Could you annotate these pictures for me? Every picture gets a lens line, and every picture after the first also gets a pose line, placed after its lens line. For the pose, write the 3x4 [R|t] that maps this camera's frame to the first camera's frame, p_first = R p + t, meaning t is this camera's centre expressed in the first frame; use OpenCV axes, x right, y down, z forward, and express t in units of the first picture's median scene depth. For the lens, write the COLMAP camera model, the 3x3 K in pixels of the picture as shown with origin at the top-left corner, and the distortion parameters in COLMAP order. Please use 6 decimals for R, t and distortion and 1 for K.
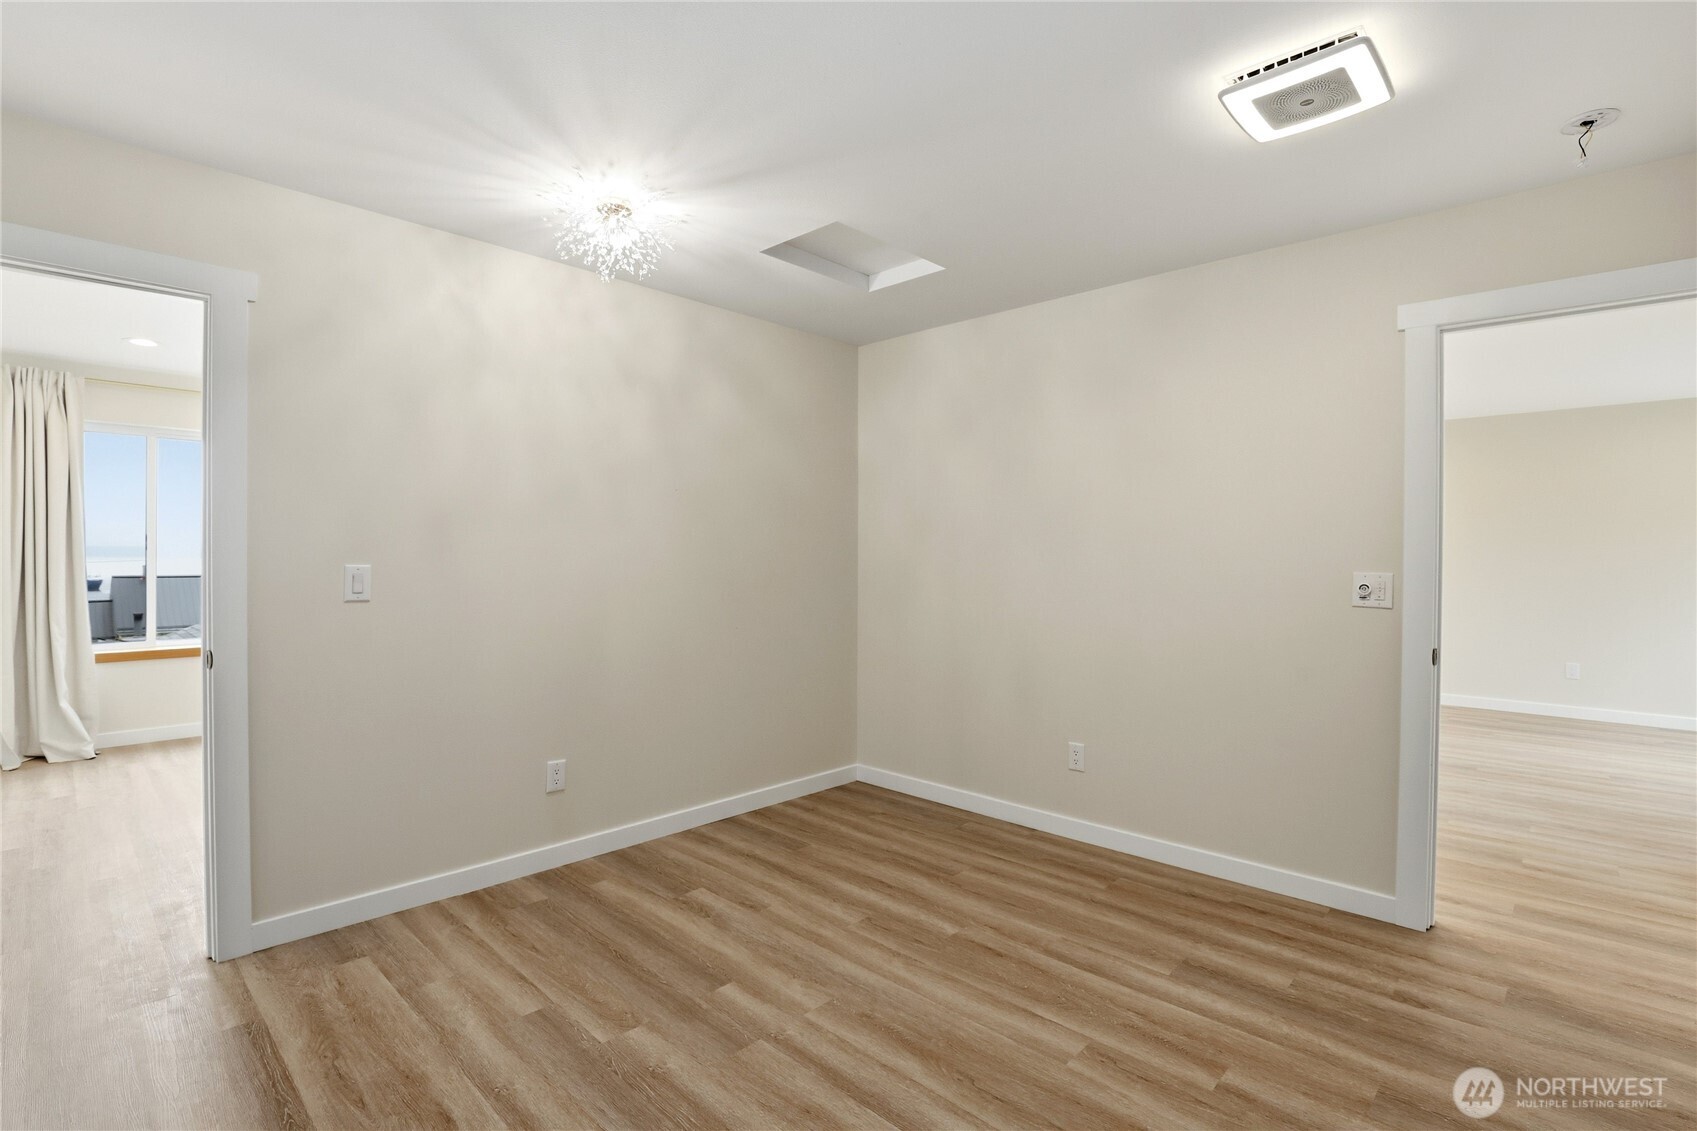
lens RADIAL K [[789.2, 0, 856.1], [0, 789.2, 558.3], [0, 0, 1]] dist [-0.041359, 0.009948]
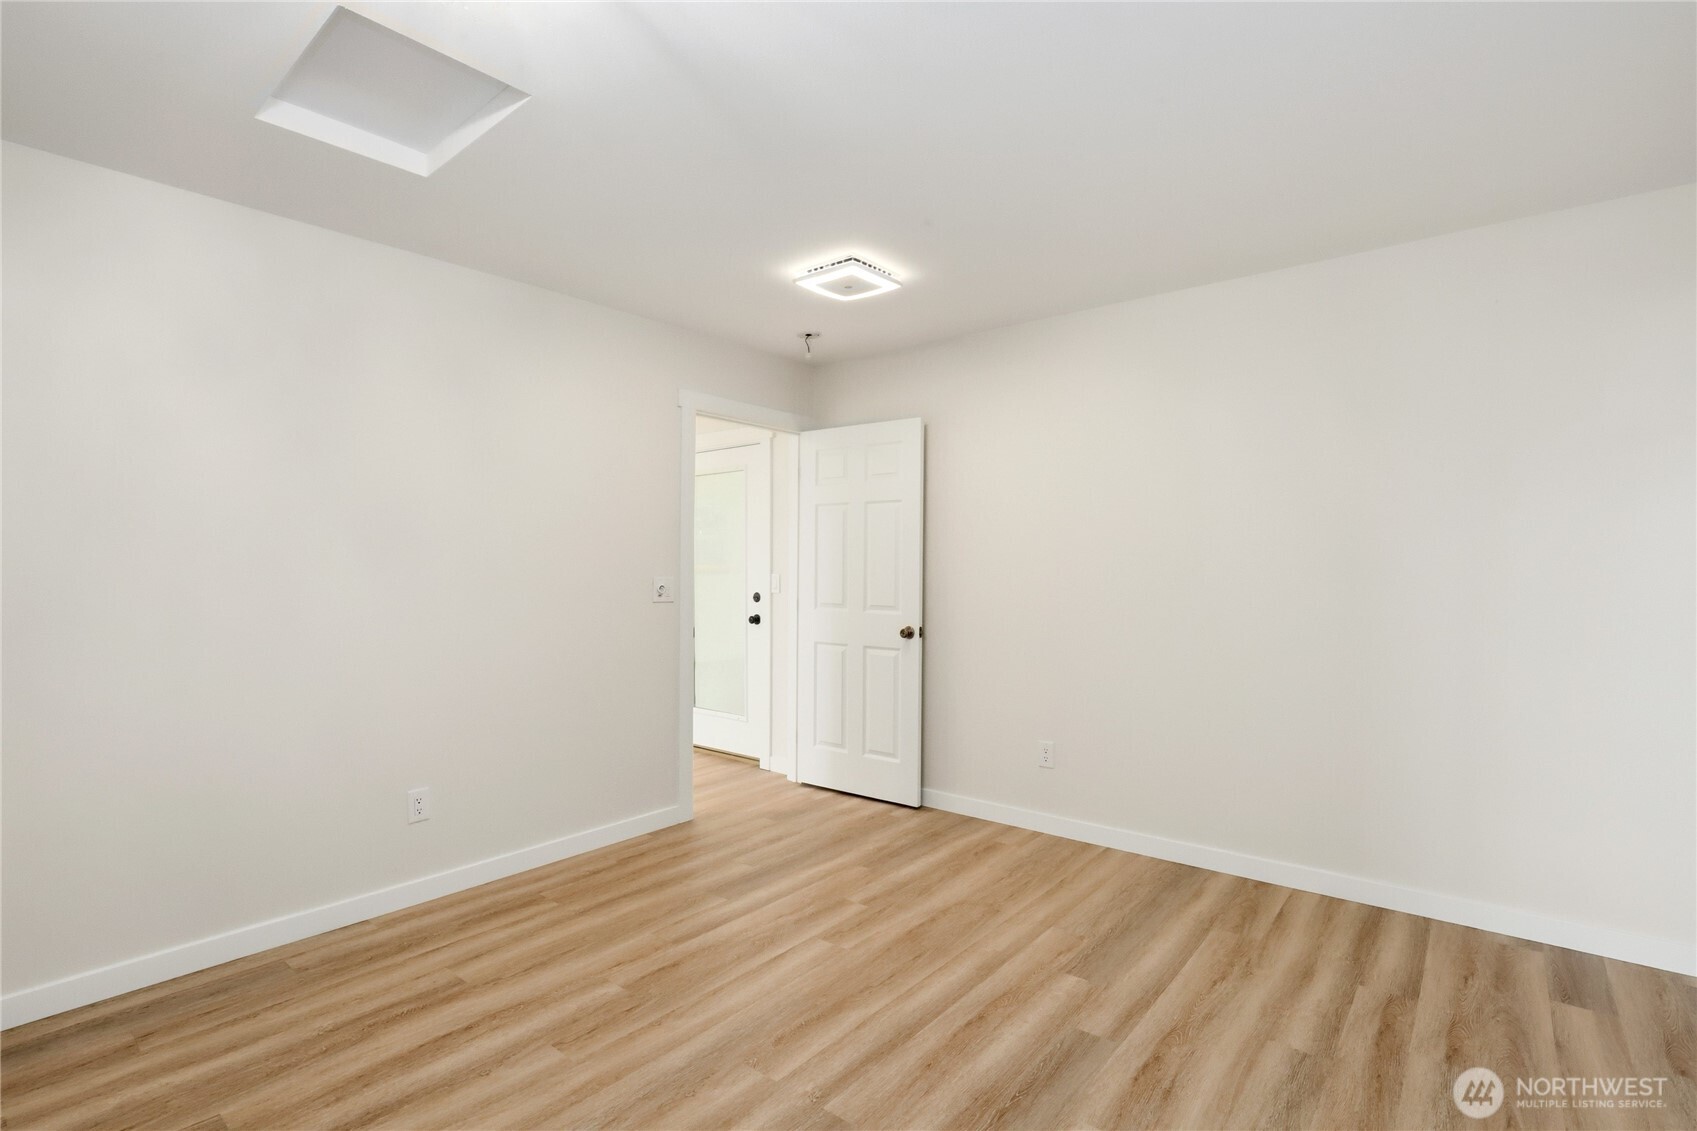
lens RADIAL K [[789.2, 0, 856.1], [0, 789.2, 558.3], [0, 0, 1]] dist [-0.041359, 0.009948]
pose [[-0.069041, 0.003674, 0.997607, -0.734532], [0.007412, 0.999968, -0.003170, -0.006741], [-0.997586, 0.007175, -0.069066, 0.738160]]
